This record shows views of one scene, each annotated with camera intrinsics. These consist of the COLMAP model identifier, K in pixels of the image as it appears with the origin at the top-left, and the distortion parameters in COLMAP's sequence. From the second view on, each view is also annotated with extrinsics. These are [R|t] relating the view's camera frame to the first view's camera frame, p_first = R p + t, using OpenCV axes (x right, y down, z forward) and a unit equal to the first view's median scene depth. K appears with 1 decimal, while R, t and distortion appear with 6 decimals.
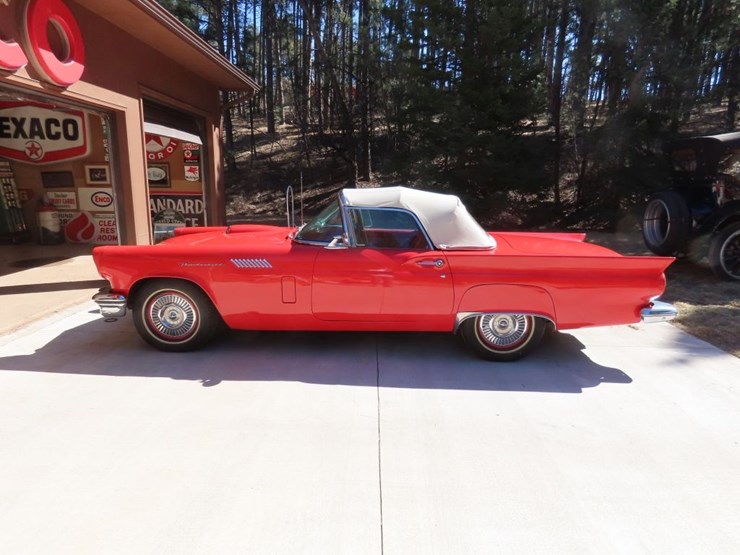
lens RADIAL K [[473.2, 0, 370.0], [0, 473.2, 277.5], [0, 0, 1]] dist [0.005604, -0.007882]
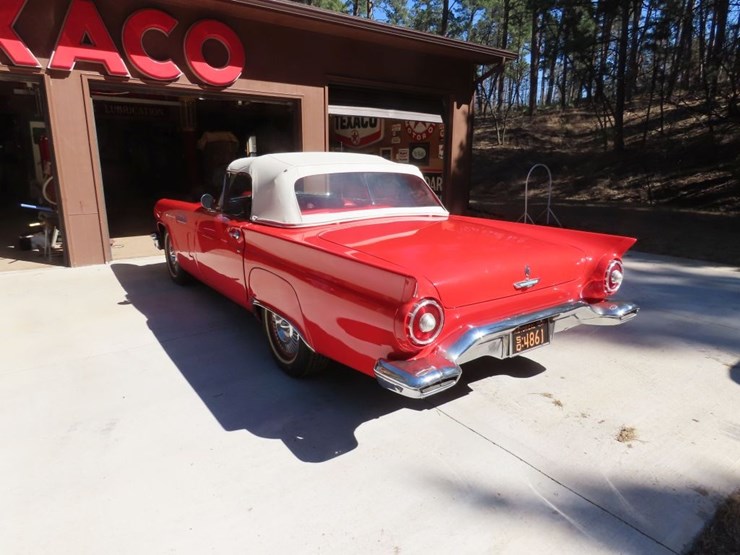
lens RADIAL K [[473.2, 0, 370.0], [0, 473.2, 277.5], [0, 0, 1]] dist [0.005604, -0.007882]
pose [[0.608319, 0.178019, -0.773471, 0.375847], [-0.156631, 0.982283, 0.102891, -0.031205], [0.778084, 0.058559, 0.625424, 0.243426]]
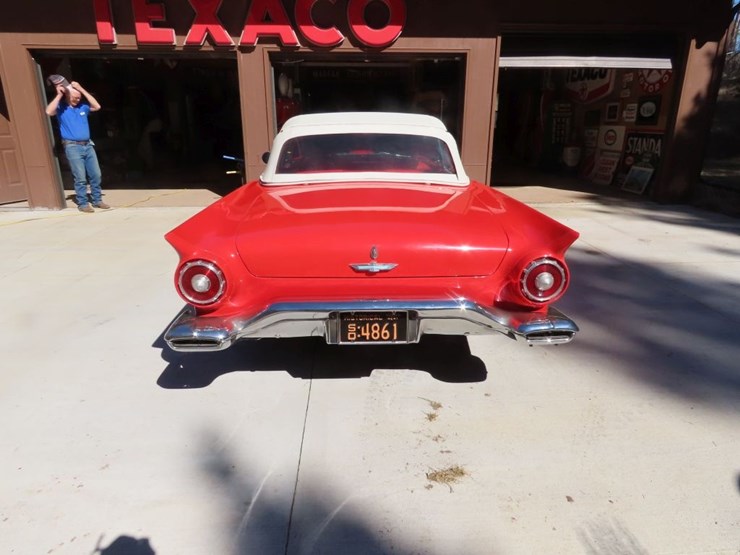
lens RADIAL K [[470.1, 0, 370.0], [0, 470.1, 277.5], [0, 0, 1]] dist [-0.001737, -0.001717]
pose [[0.070671, 0.304330, -0.949942, 0.437650], [-0.198969, 0.937486, 0.285537, -0.071385], [0.977454, 0.168830, 0.126805, 0.435430]]
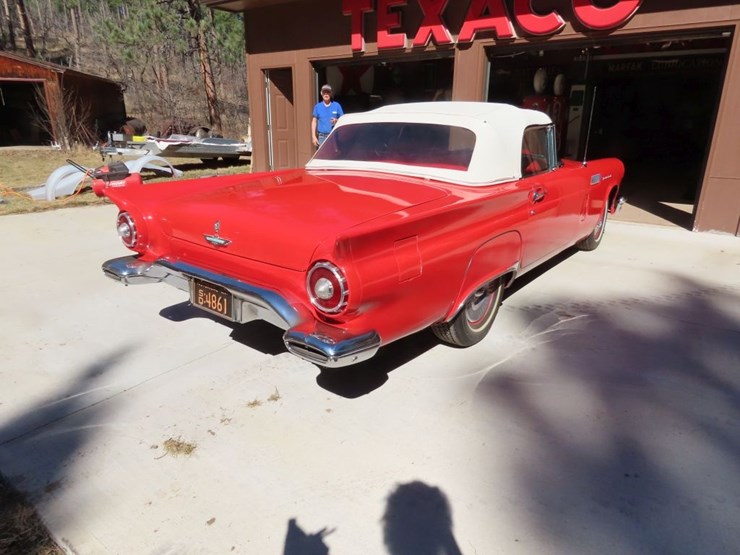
lens RADIAL K [[472.0, 0, 374.7], [0, 472.0, 275.3], [0, 0, 1]] dist [-0.003215, 0.001751]
pose [[-0.576096, 0.236763, -0.782340, 0.371132], [-0.177432, 0.898084, 0.402447, -0.104678], [0.797892, 0.370660, -0.475373, 0.636690]]
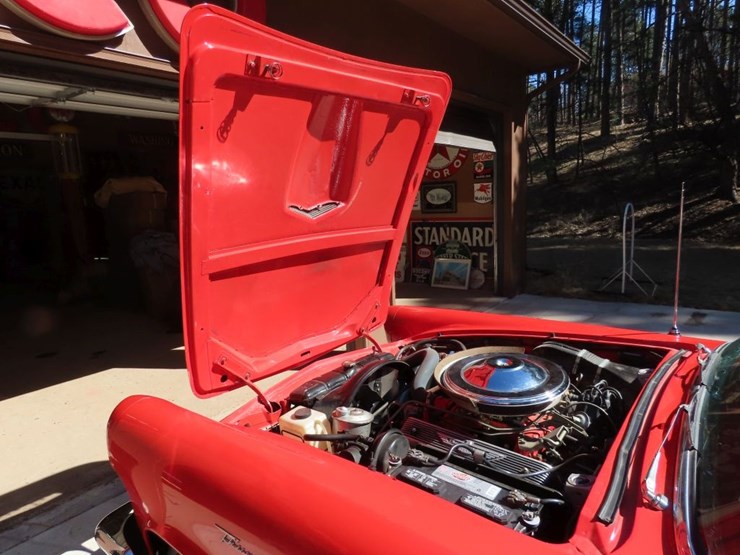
lens RADIAL K [[472.0, 0, 374.7], [0, 472.0, 275.3], [0, 0, 1]] dist [-0.003215, 0.001751]
pose [[0.796961, 0.046862, -0.602211, -0.059519], [-0.067259, 0.997671, -0.011374, -0.071161], [0.600275, 0.049568, 0.798256, 0.314158]]
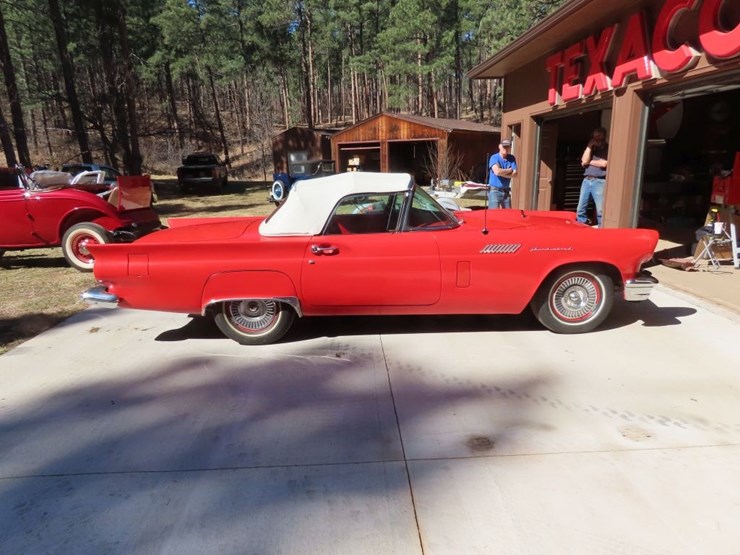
lens RADIAL K [[469.4, 0, 375.7], [0, 469.4, 277.9], [0, 0, 1]] dist [0.002229, -0.026558]
pose [[-0.997537, 0.022211, -0.066527, 0.039459], [-0.008133, 0.905501, 0.424267, -0.186675], [0.069664, 0.423763, -0.903090, 0.911254]]
